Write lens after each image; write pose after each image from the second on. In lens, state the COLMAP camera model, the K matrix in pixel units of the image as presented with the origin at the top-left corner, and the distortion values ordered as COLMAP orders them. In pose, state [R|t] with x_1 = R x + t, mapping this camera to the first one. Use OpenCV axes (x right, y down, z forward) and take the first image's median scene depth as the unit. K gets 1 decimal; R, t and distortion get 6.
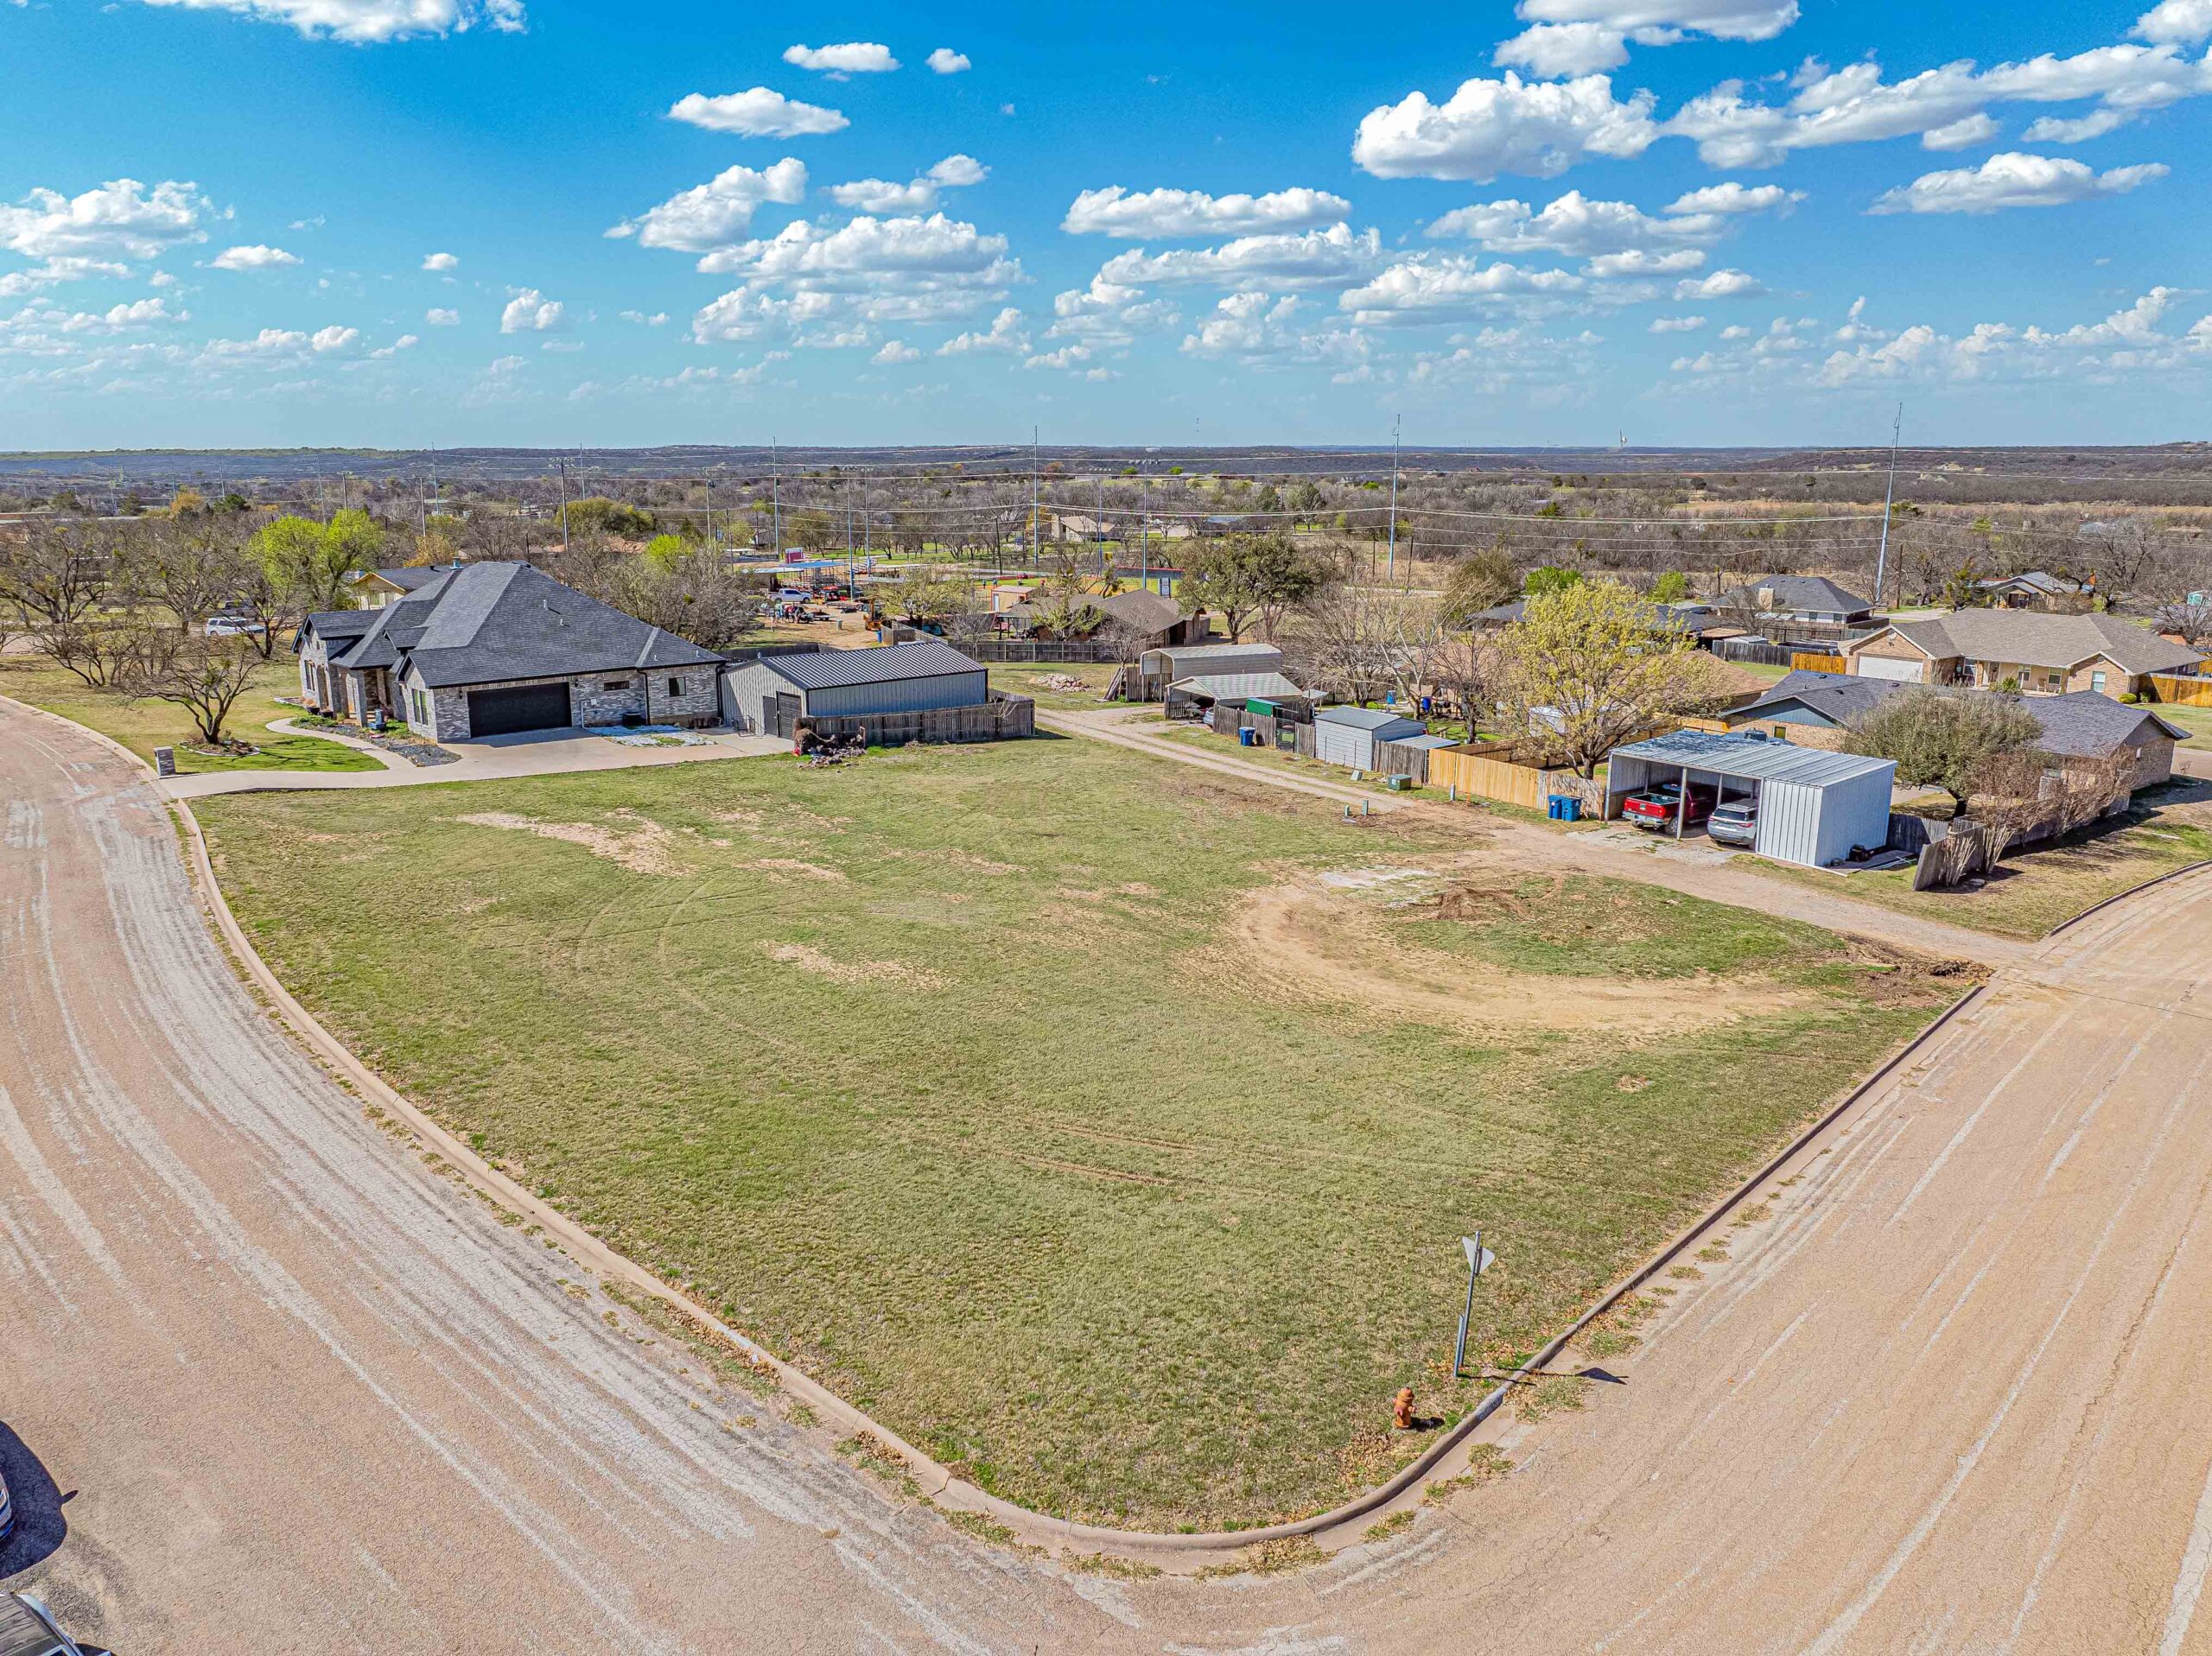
lens RADIAL K [[1574.5, 0, 1102.9], [0, 1574.5, 788.8], [0, 0, 1]] dist [-0.045083, 0.016565]
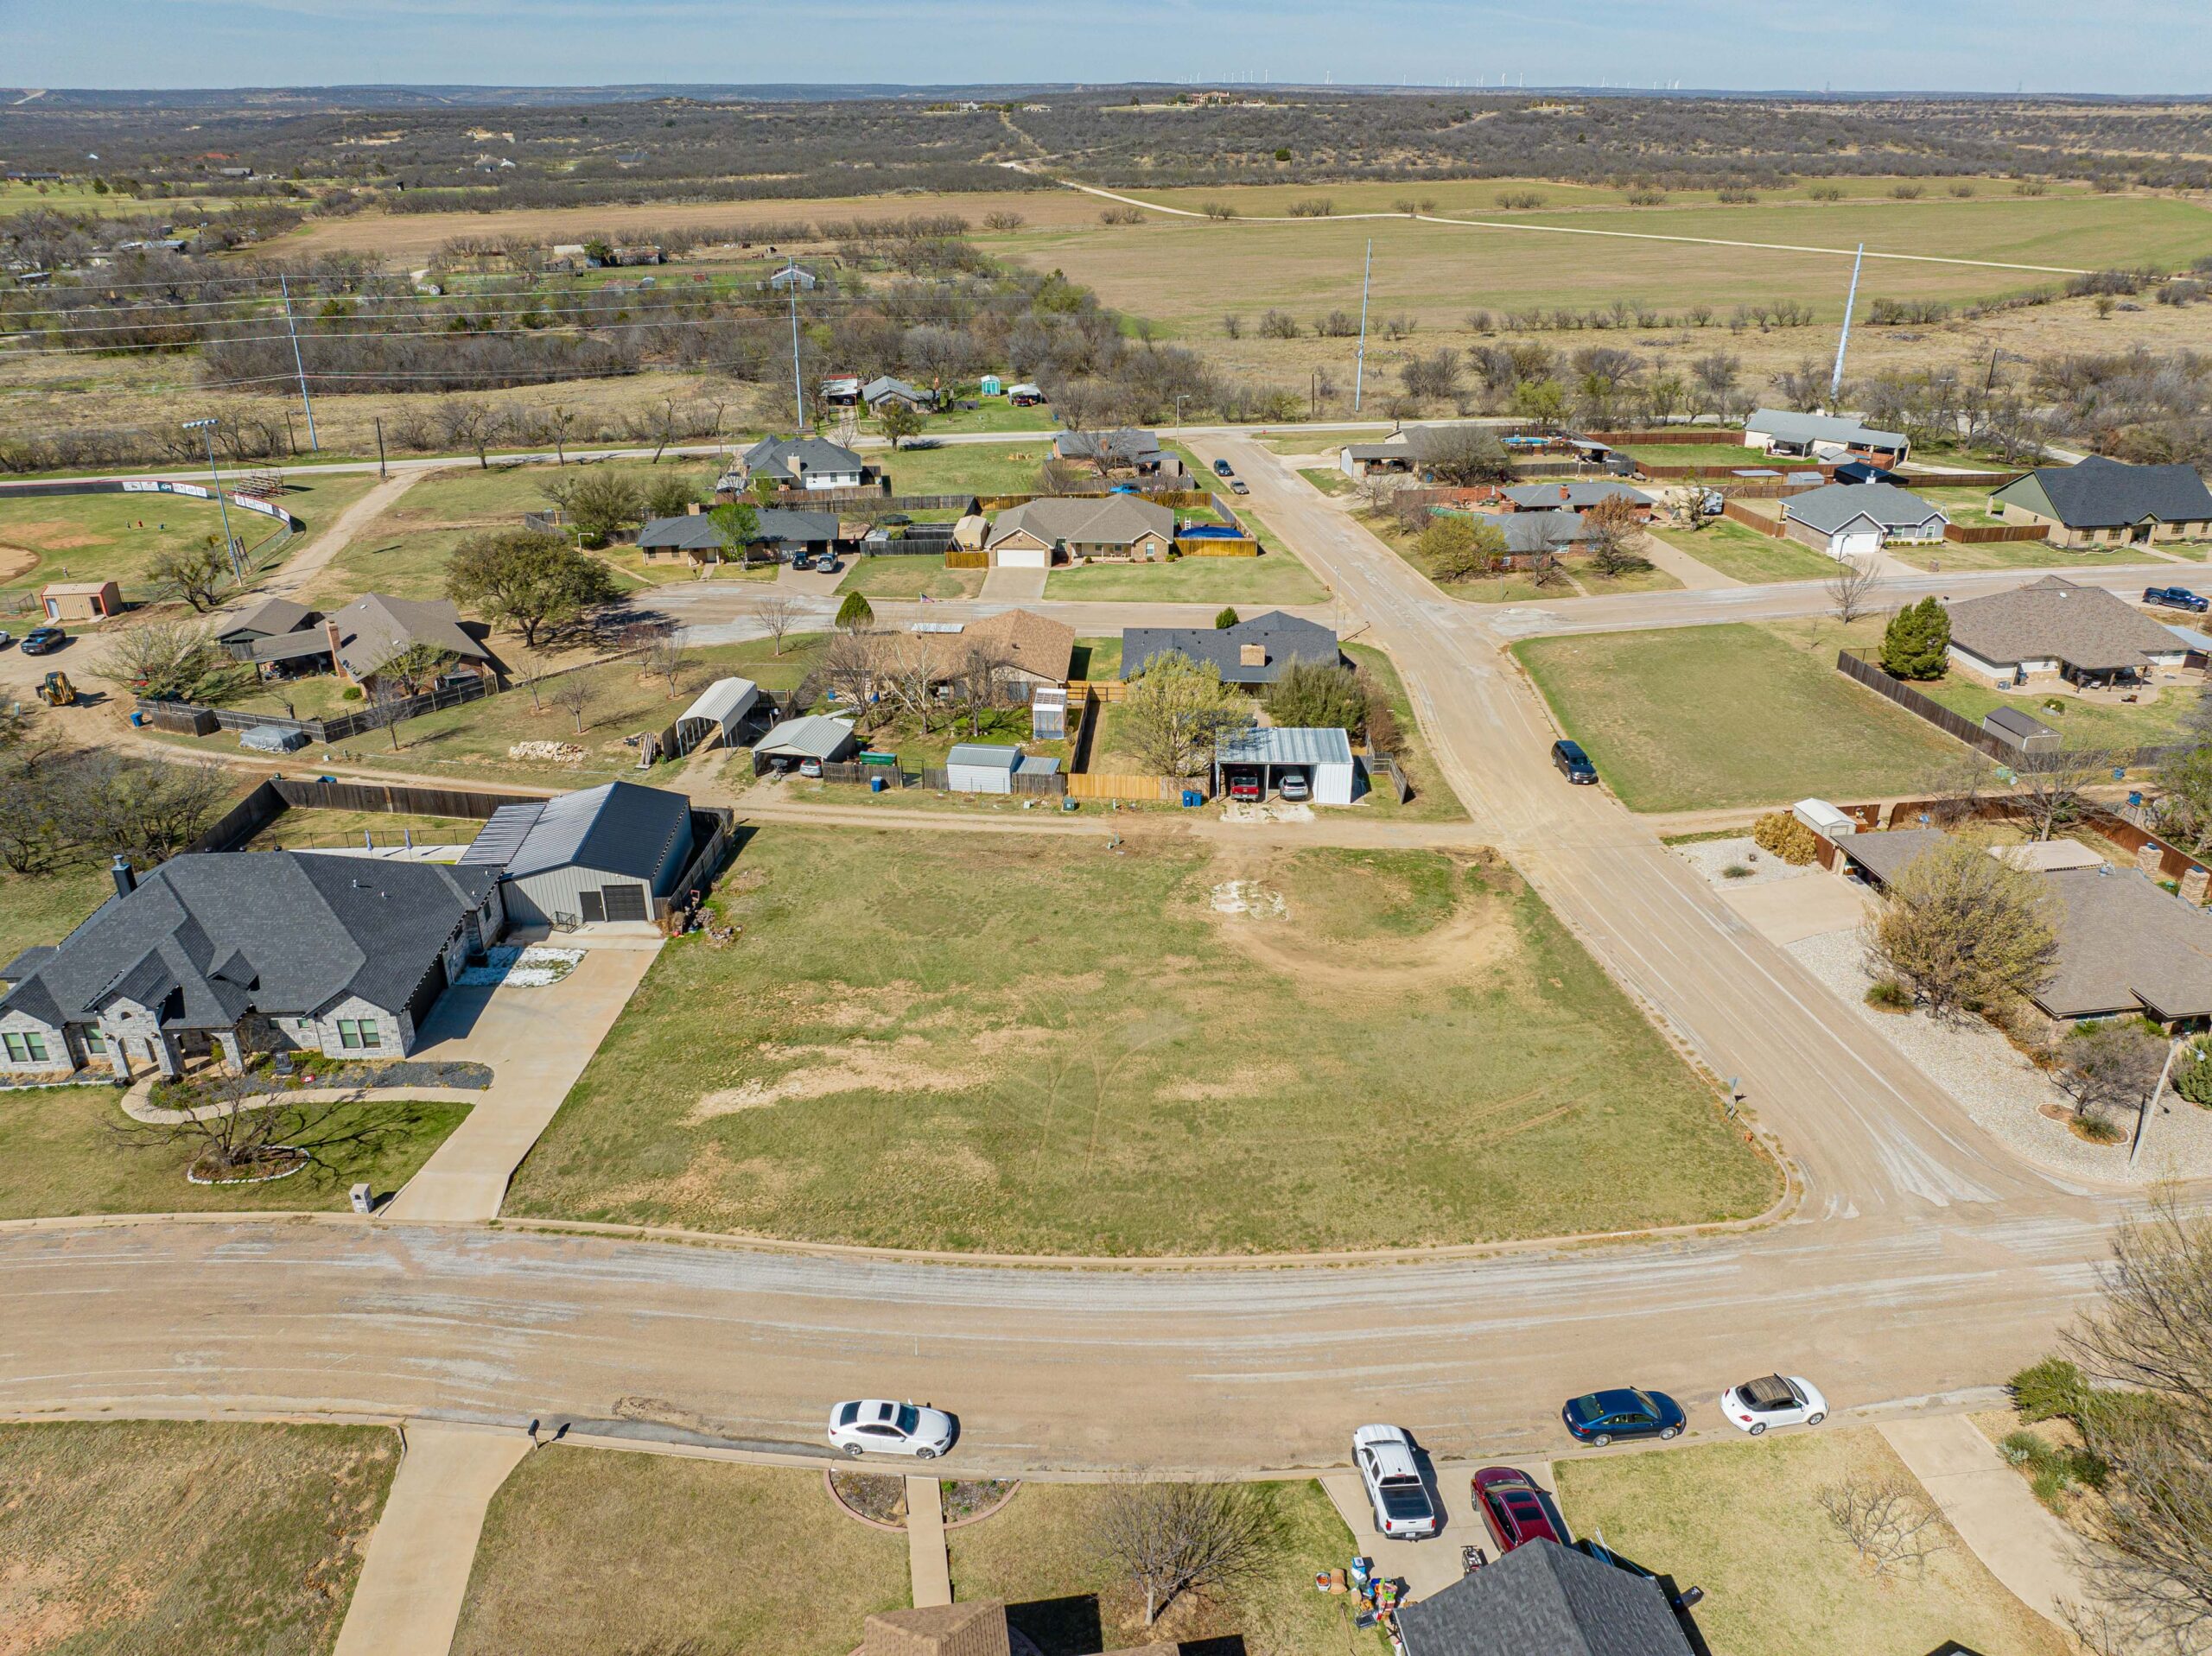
lens RADIAL K [[1574.5, 0, 1114.7], [0, 1574.5, 840.3], [0, 0, 1]] dist [-0.045083, 0.016565]
pose [[0.631108, -0.337207, 0.698566, -1.610244], [0.156630, 0.937415, 0.310999, -0.825137], [-0.759717, -0.086857, 0.644427, 0.002037]]
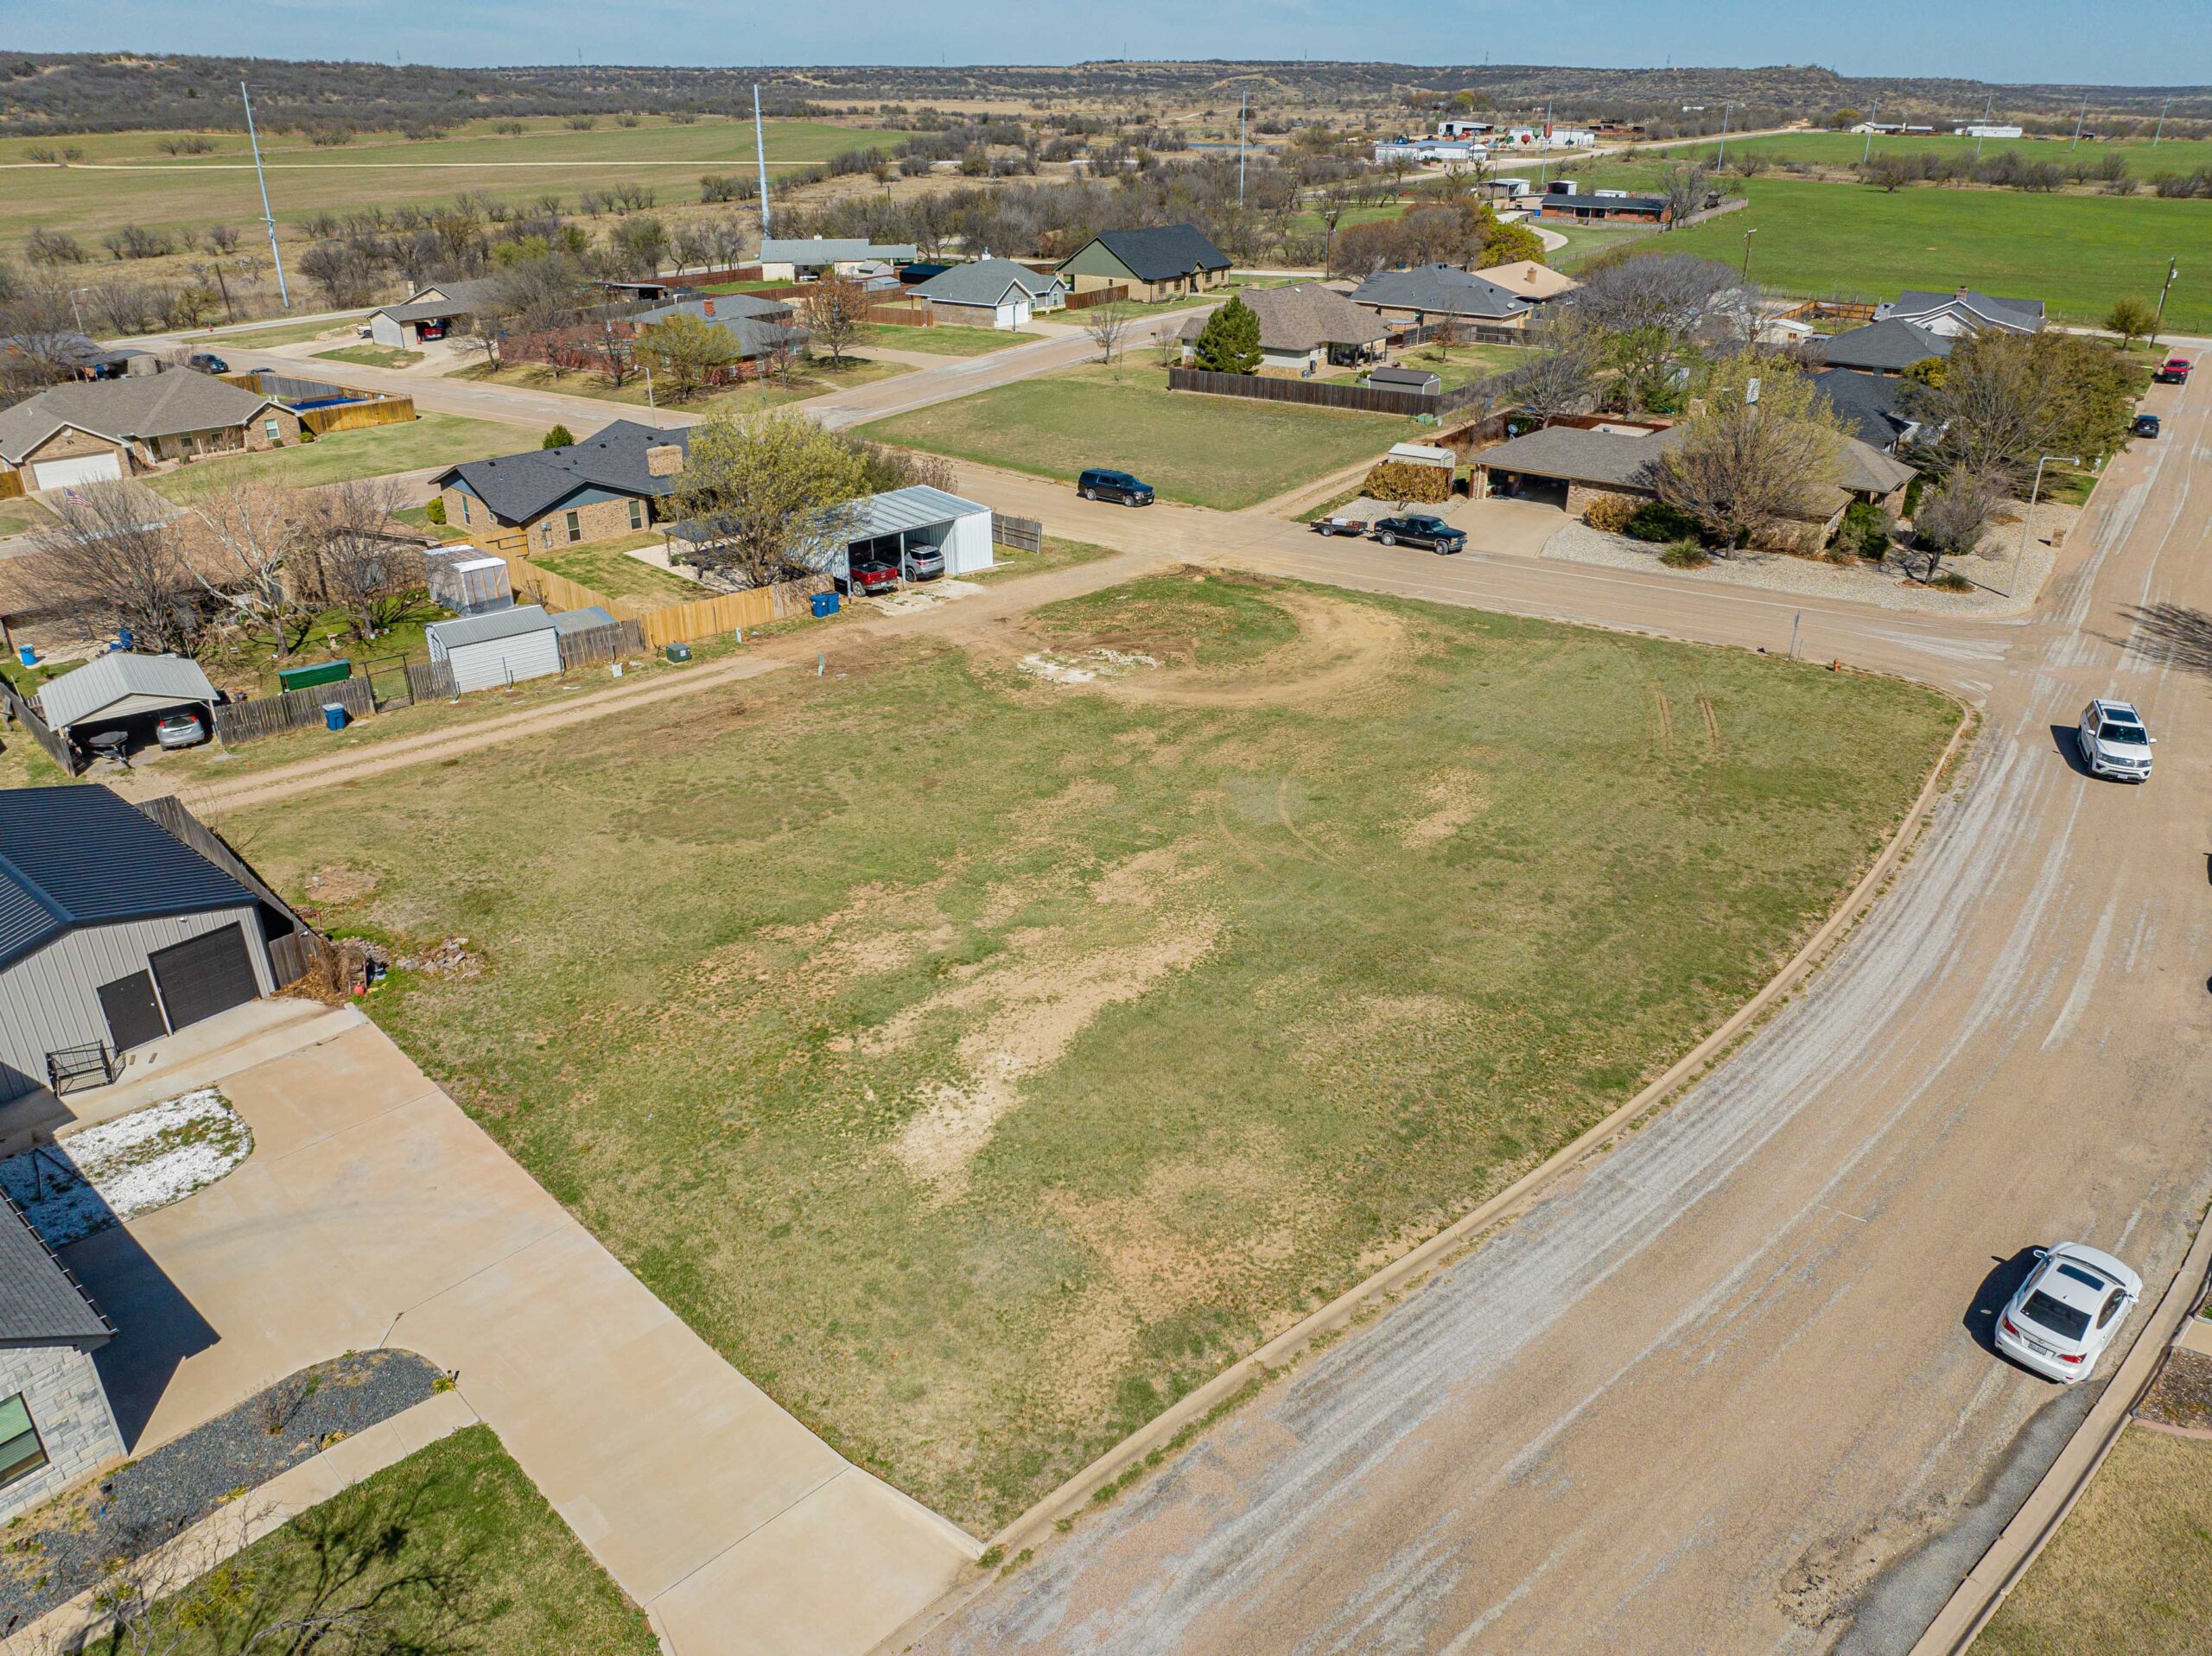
lens RADIAL K [[1574.5, 0, 1126.1], [0, 1574.5, 815.8], [0, 0, 1]] dist [-0.045083, 0.016565]
pose [[-0.133040, -0.423229, 0.896202, -1.446076], [0.197327, 0.874826, 0.442427, -0.553694], [-0.971269, 0.235705, -0.032872, 1.513223]]
